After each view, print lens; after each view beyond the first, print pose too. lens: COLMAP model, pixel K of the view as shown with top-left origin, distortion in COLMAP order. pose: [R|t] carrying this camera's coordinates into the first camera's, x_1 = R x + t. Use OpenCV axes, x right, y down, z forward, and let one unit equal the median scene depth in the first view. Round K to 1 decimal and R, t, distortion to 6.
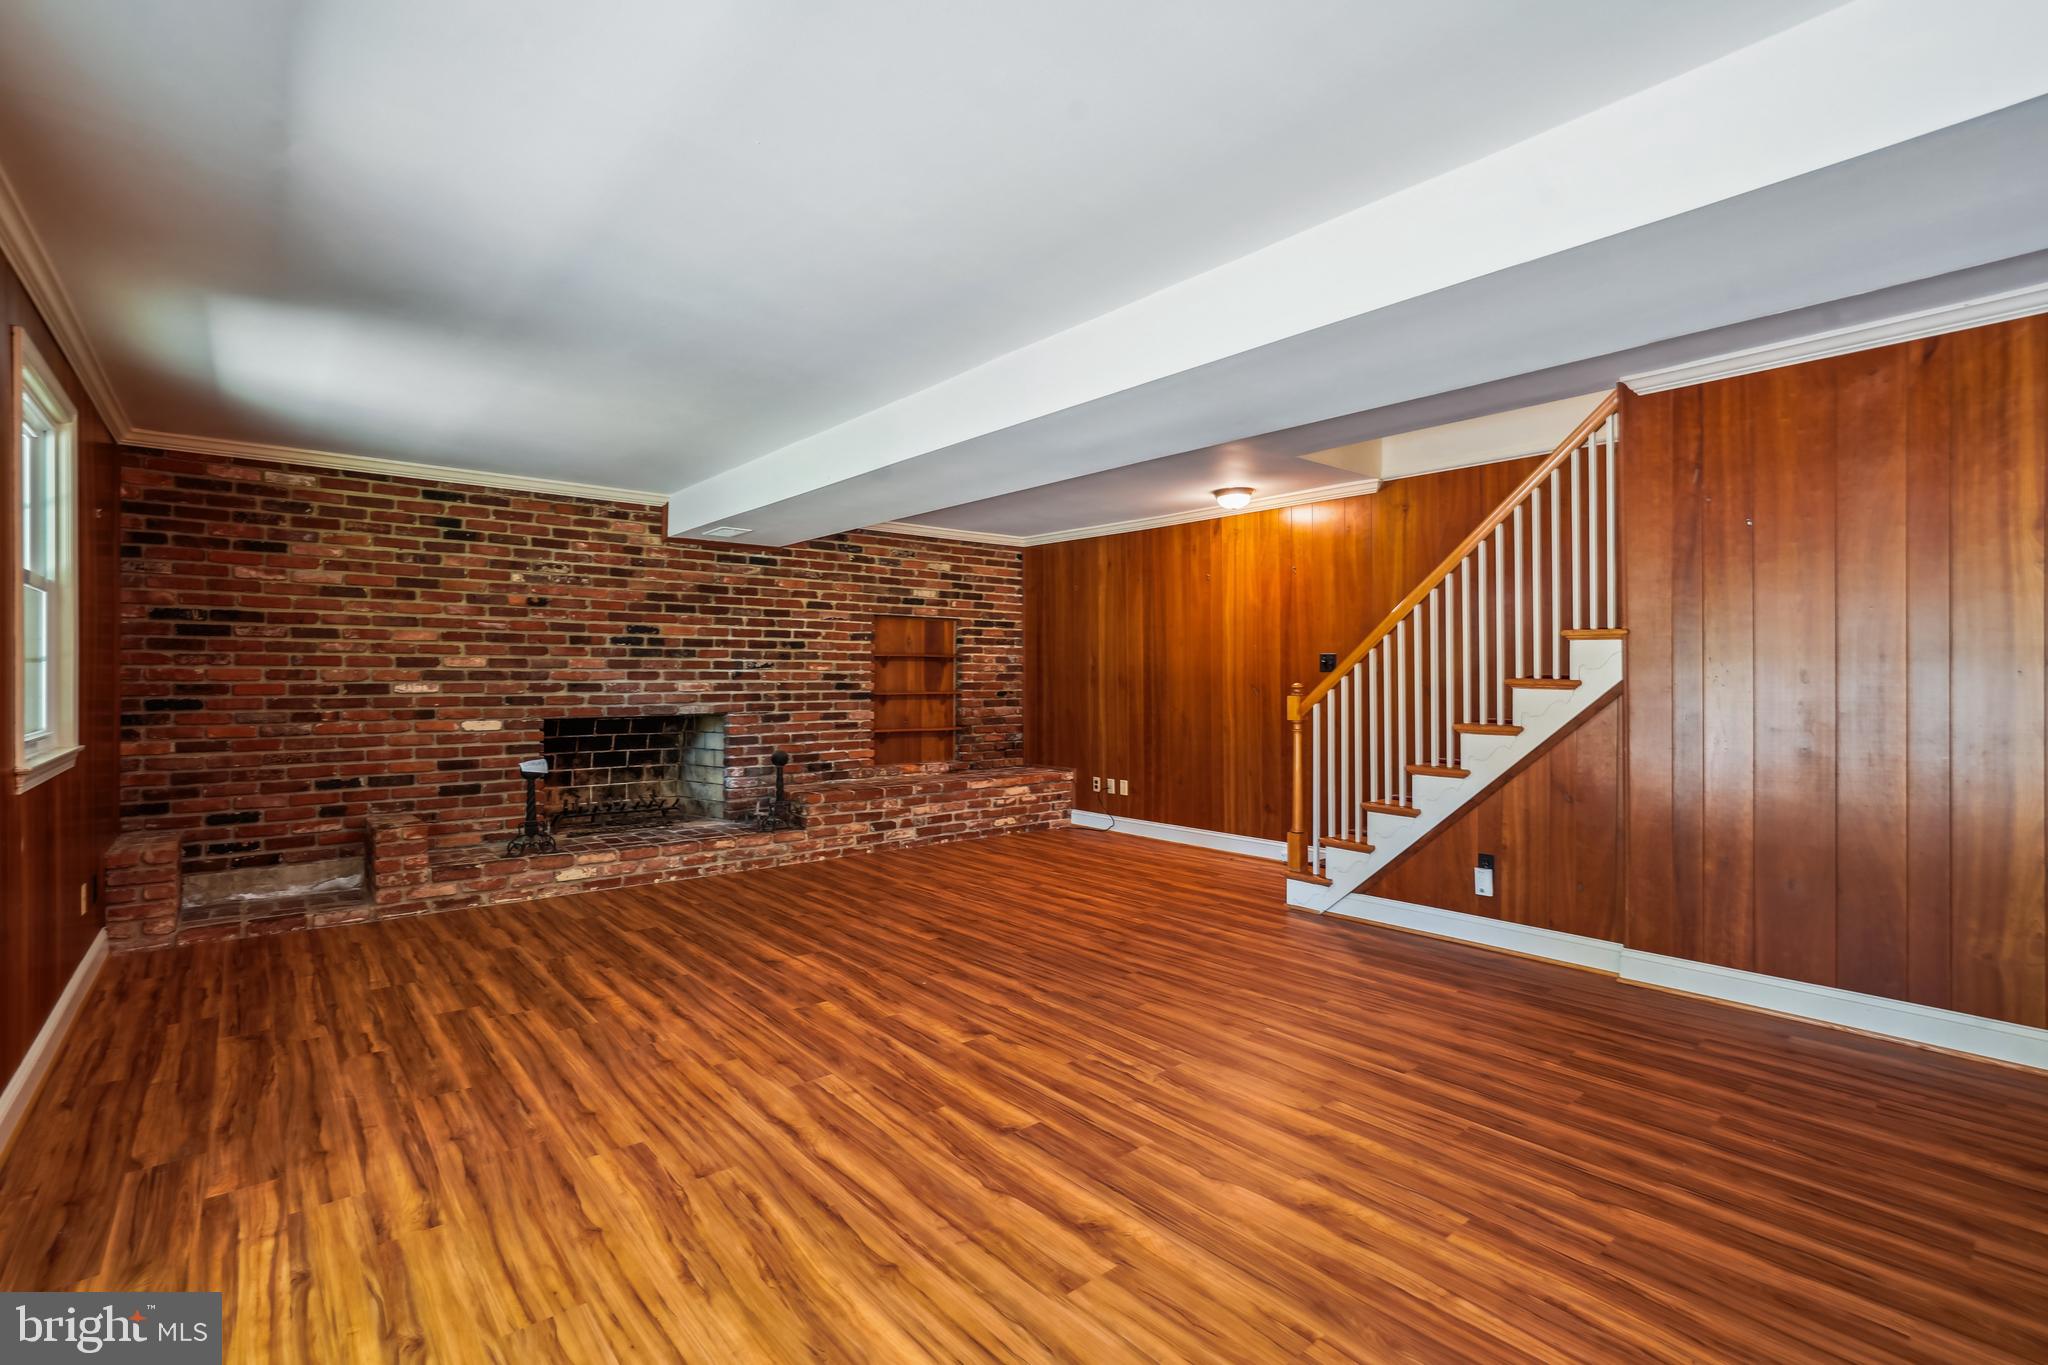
lens RADIAL K [[939.8, 0, 1024.0], [0, 939.8, 681.0], [0, 0, 1]] dist [-0.021389, 0.004857]
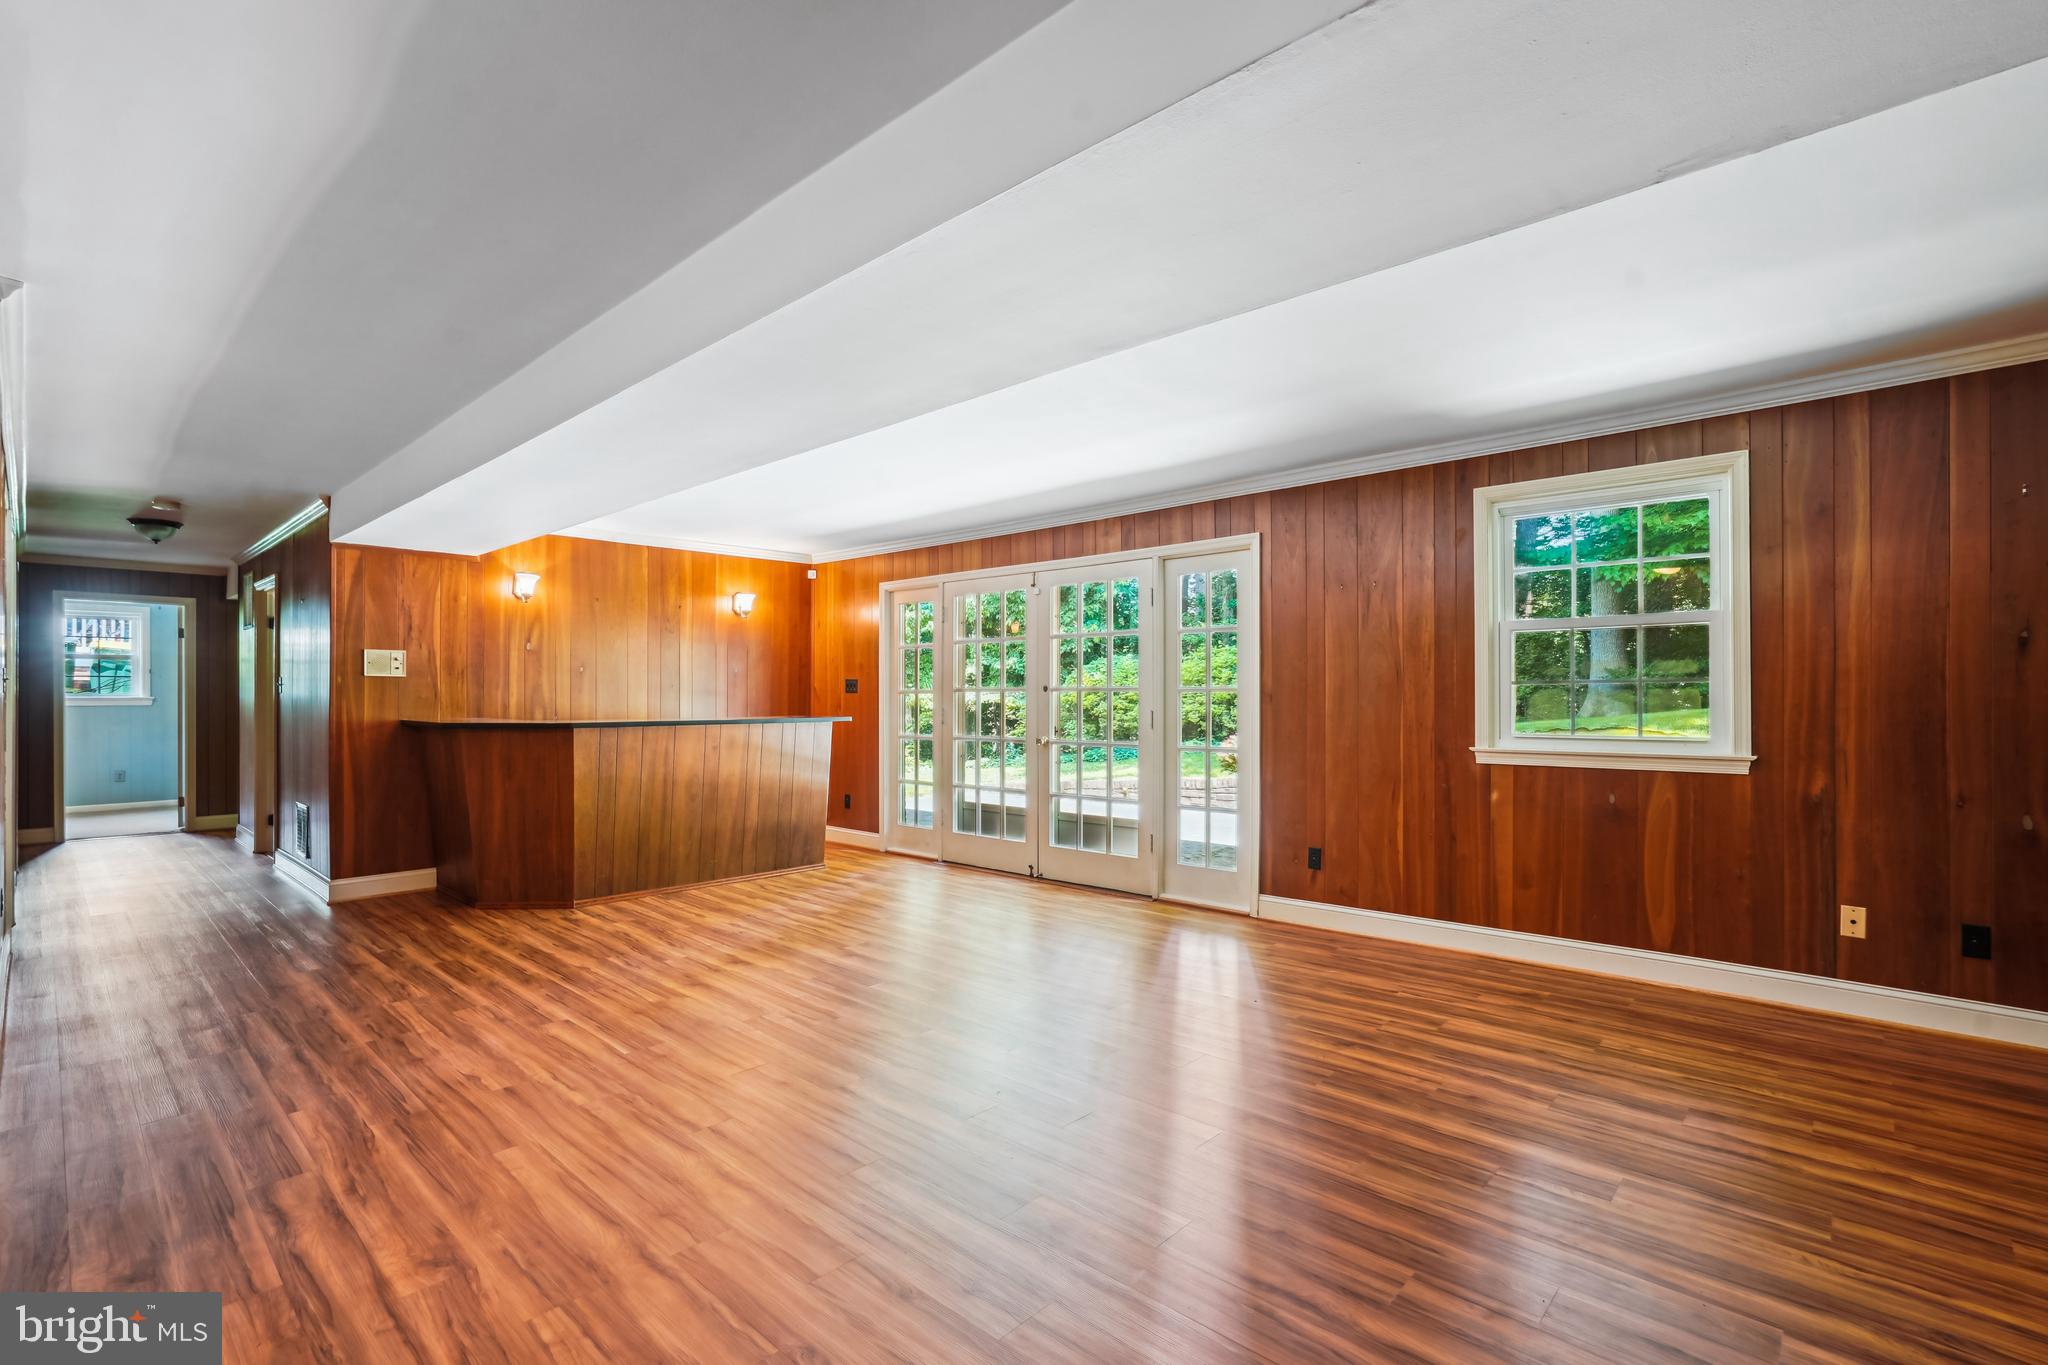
lens RADIAL K [[939.8, 0, 1030.8], [0, 939.8, 690.2], [0, 0, 1]] dist [-0.021389, 0.004857]
pose [[-0.991698, 0.005660, -0.128462, -0.041395], [0.005540, 0.999984, 0.001294, -0.012679], [0.128468, 0.000571, -0.991714, 2.041535]]
